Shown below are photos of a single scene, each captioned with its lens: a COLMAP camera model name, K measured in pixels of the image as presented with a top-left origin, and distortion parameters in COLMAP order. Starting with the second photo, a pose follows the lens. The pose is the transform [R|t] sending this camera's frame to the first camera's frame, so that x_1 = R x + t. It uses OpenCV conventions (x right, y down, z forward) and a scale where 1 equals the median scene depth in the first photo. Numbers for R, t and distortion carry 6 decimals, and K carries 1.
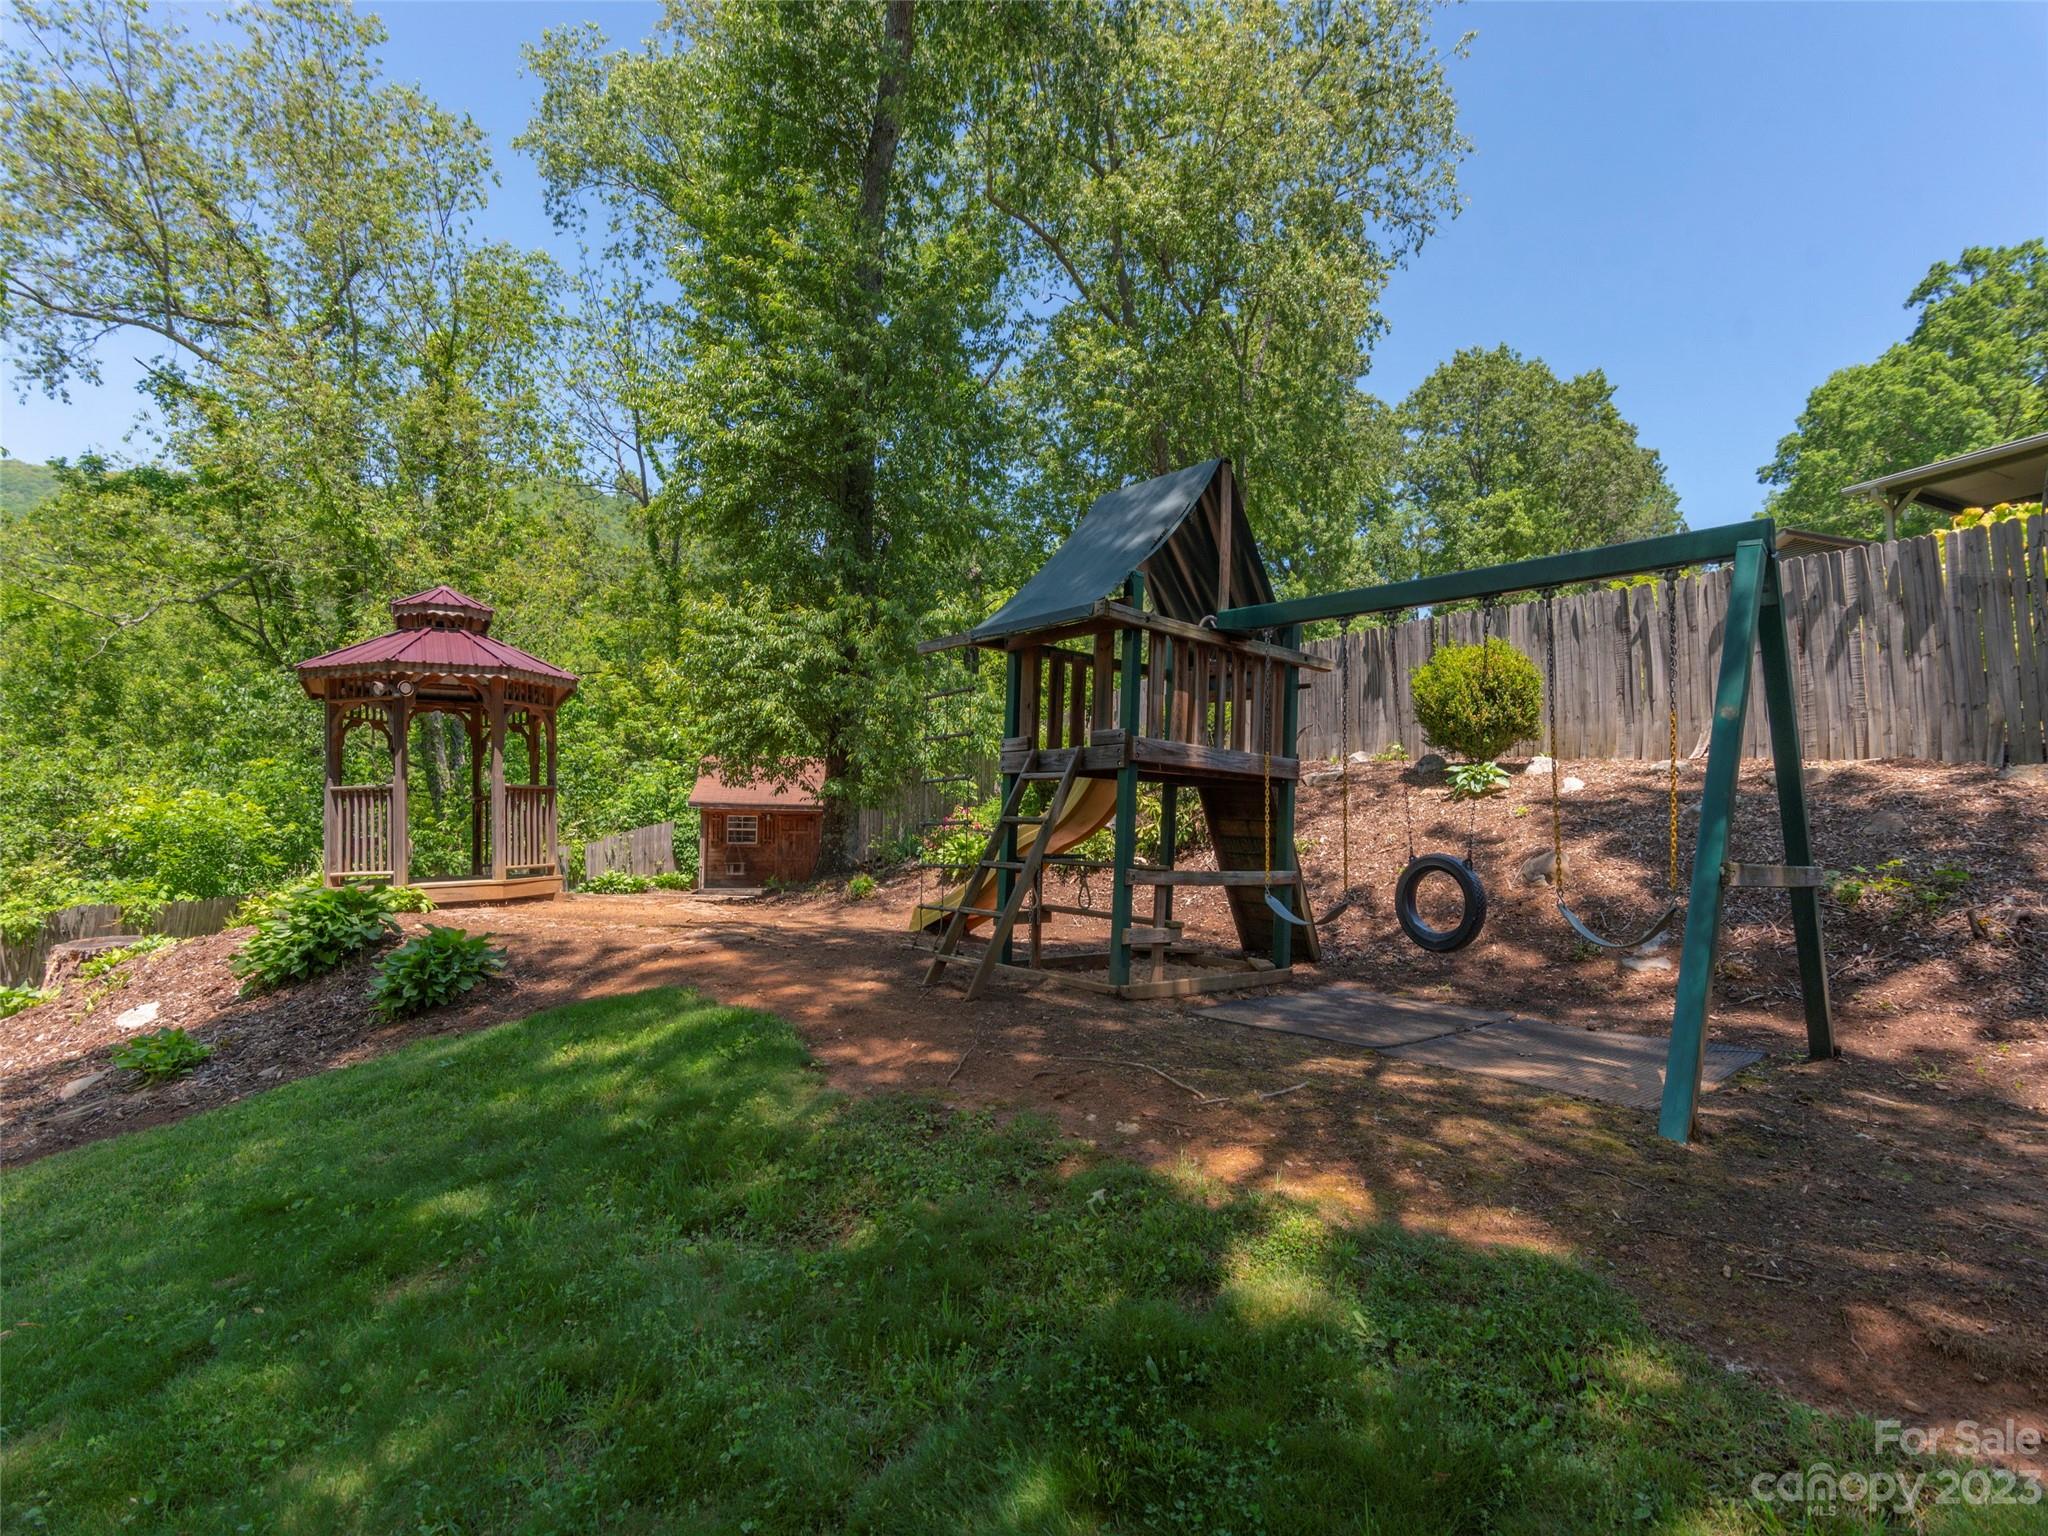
lens RADIAL K [[997.4, 0, 1032.3], [0, 997.4, 796.2], [0, 0, 1]] dist [0.020874, 0.000142]
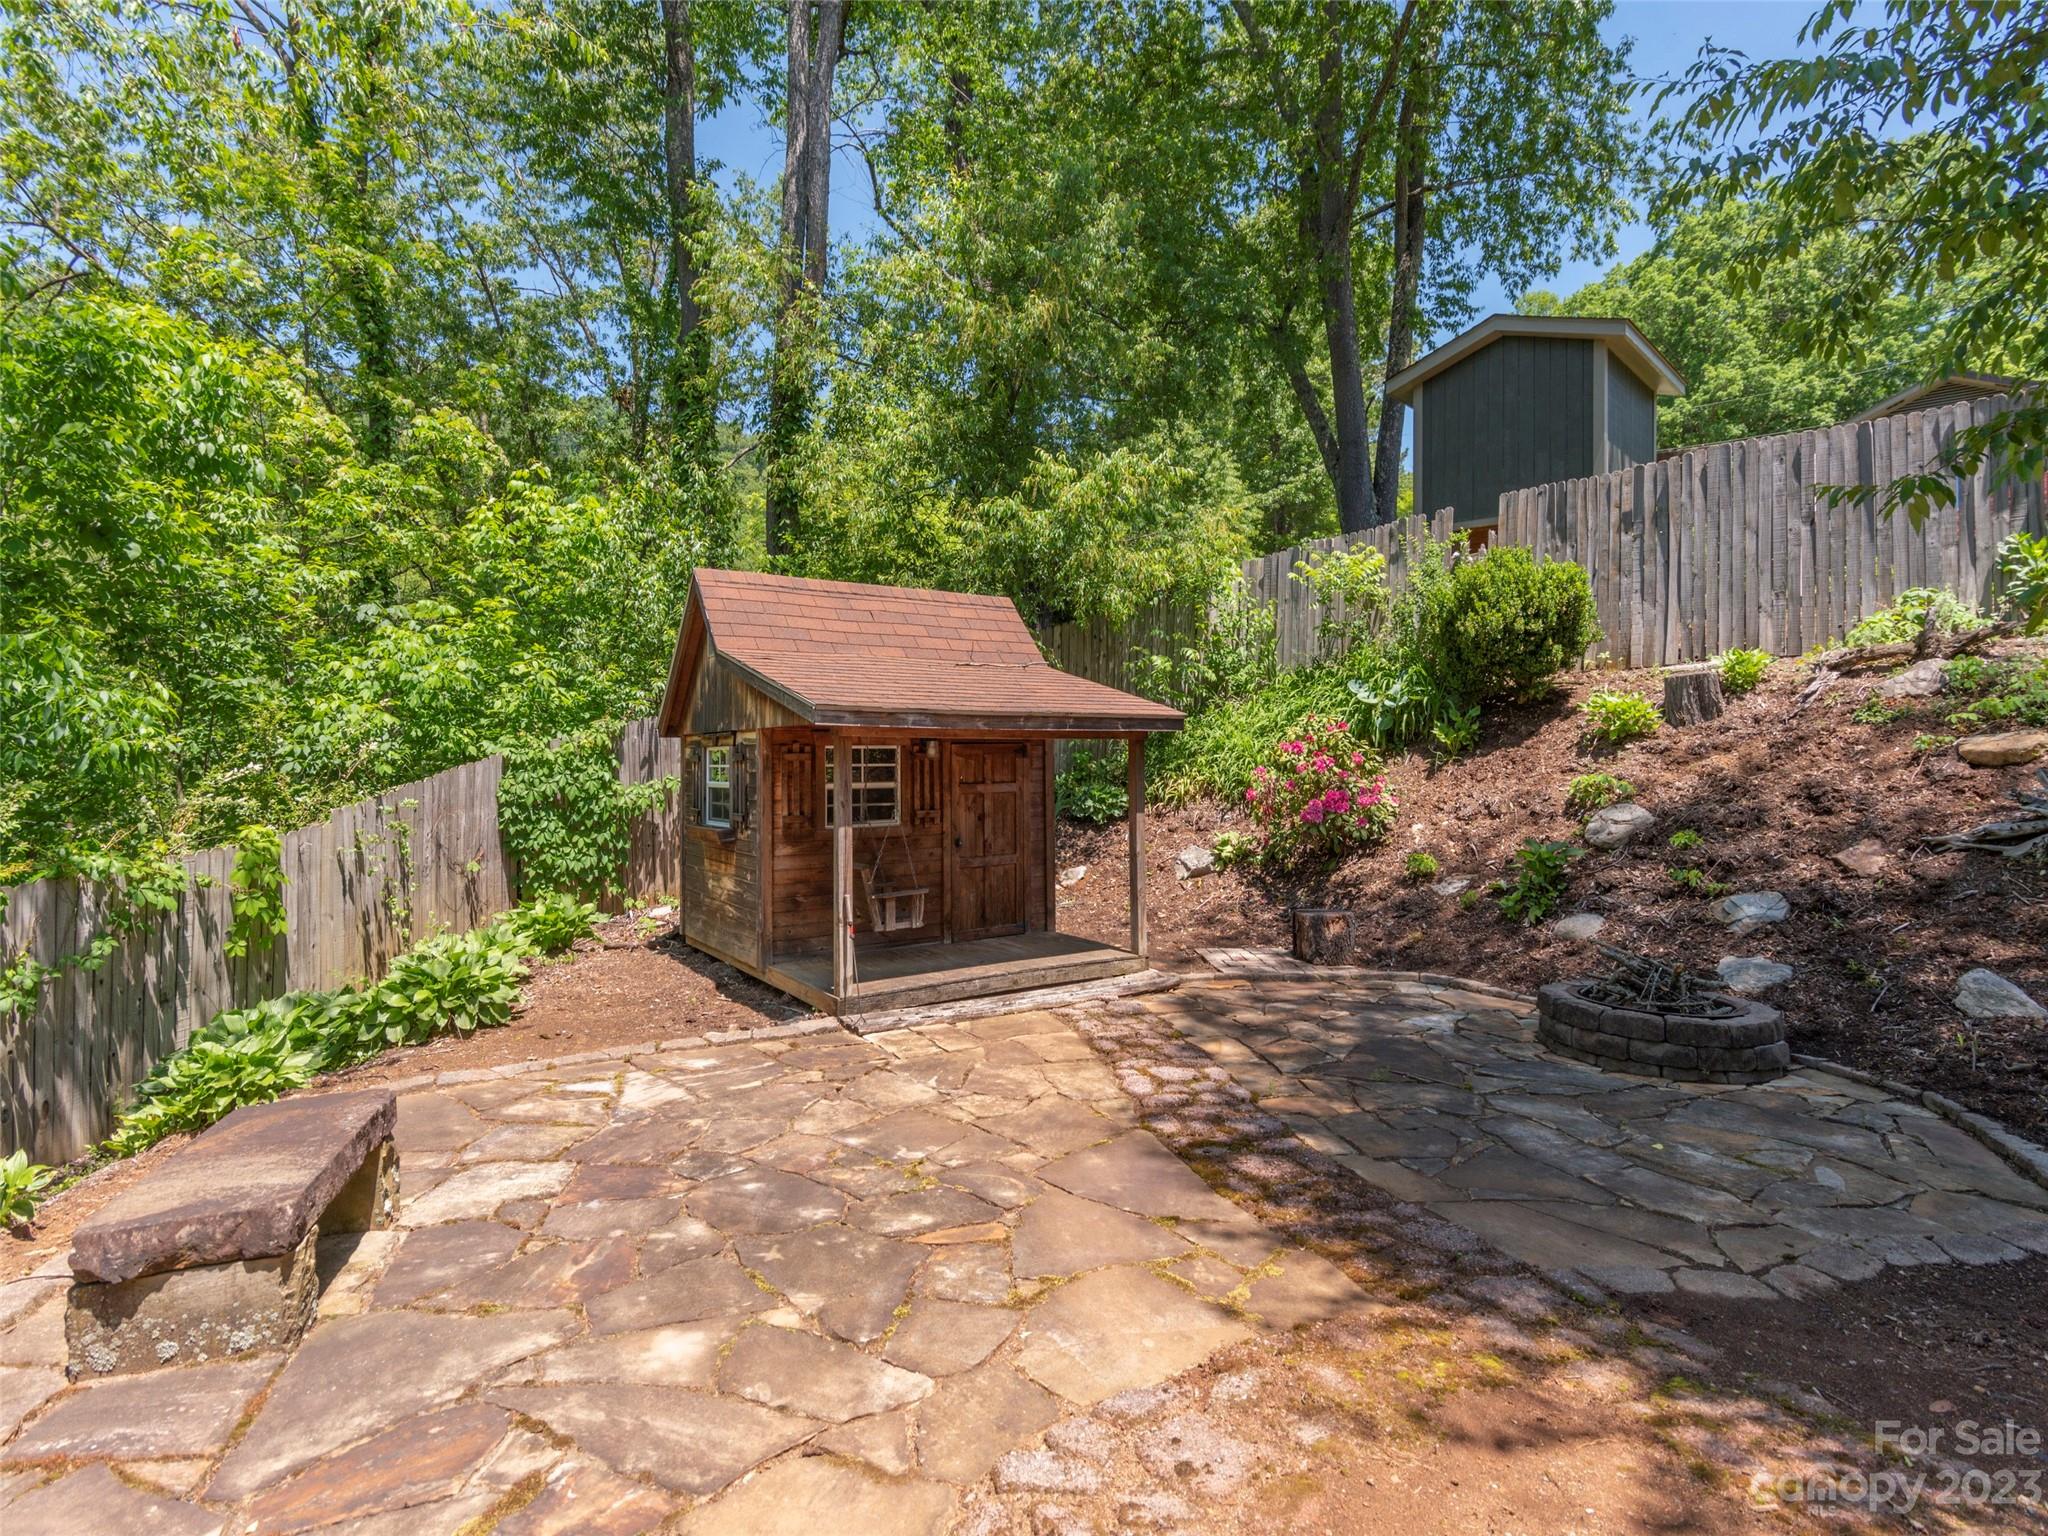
lens RADIAL K [[1023.6, 0, 1018.6], [0, 1023.6, 746.6], [0, 0, 1]] dist [0.022940, 0.000010]
pose [[0.937276, -0.017556, 0.348146, -0.347282], [0.001810, 0.998963, 0.045502, 0.003979], [-0.348584, -0.042018, 0.936335, 0.622222]]
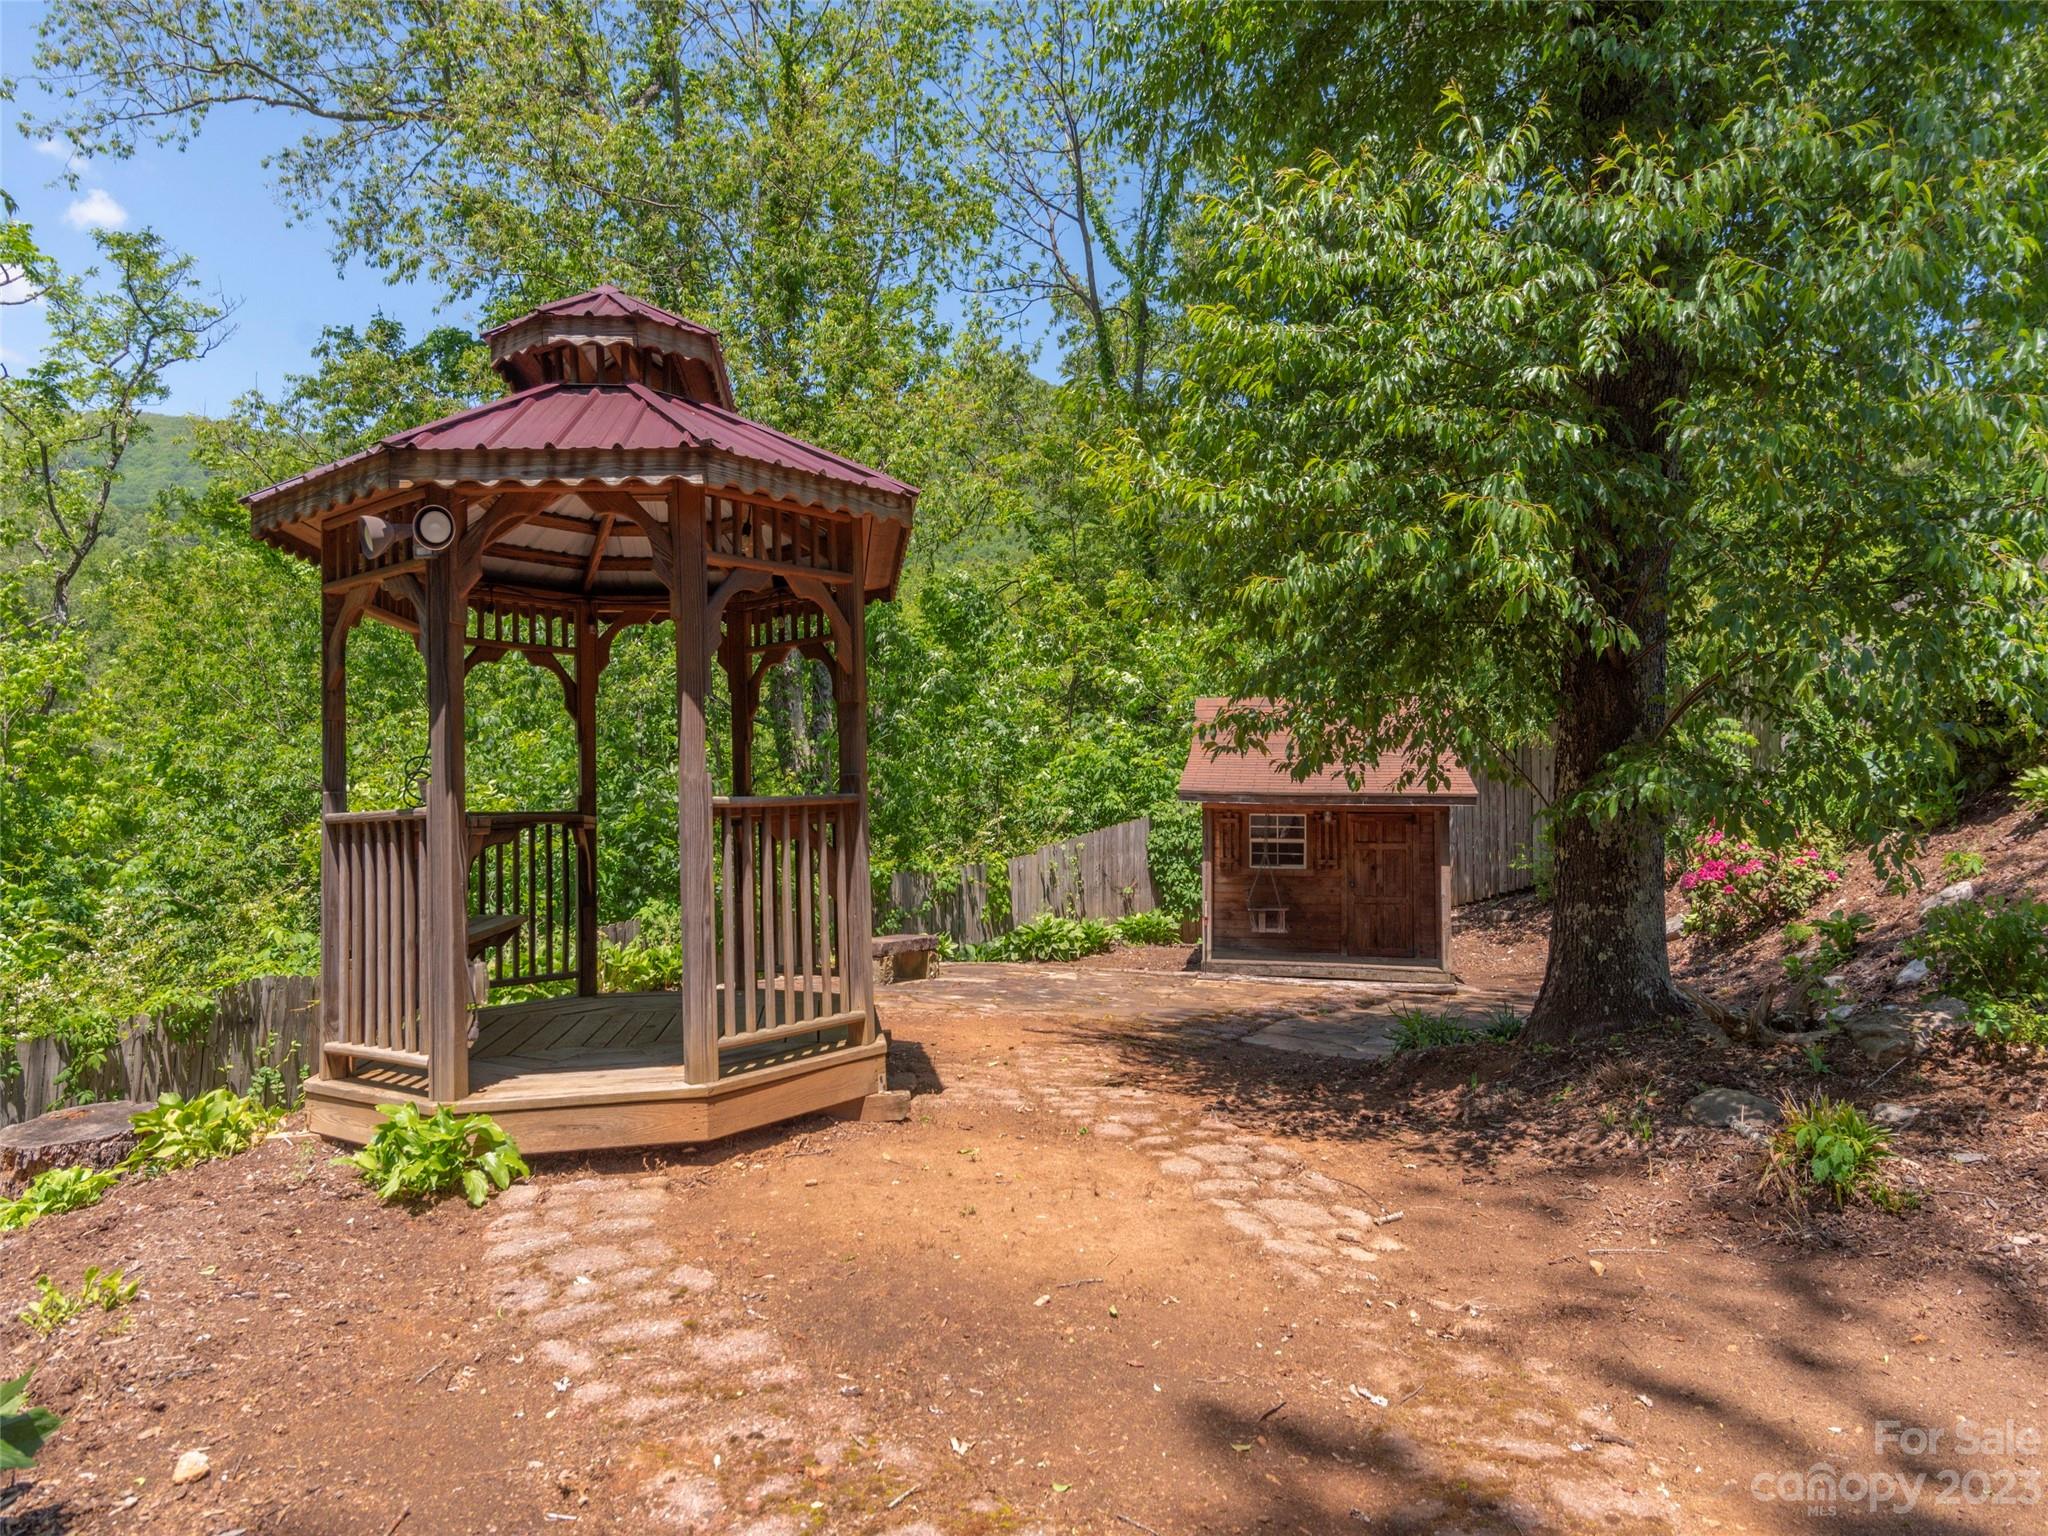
lens RADIAL K [[1371.4, 0, 1024.0], [0, 1371.4, 768.0], [0, 0, 1]] dist [0.000270, -0.128796]
pose [[0.909714, -0.018204, -0.414836, -0.111024], [0.022924, 0.999717, 0.006400, -0.010749], [0.414602, -0.015332, 0.909874, 0.291903]]
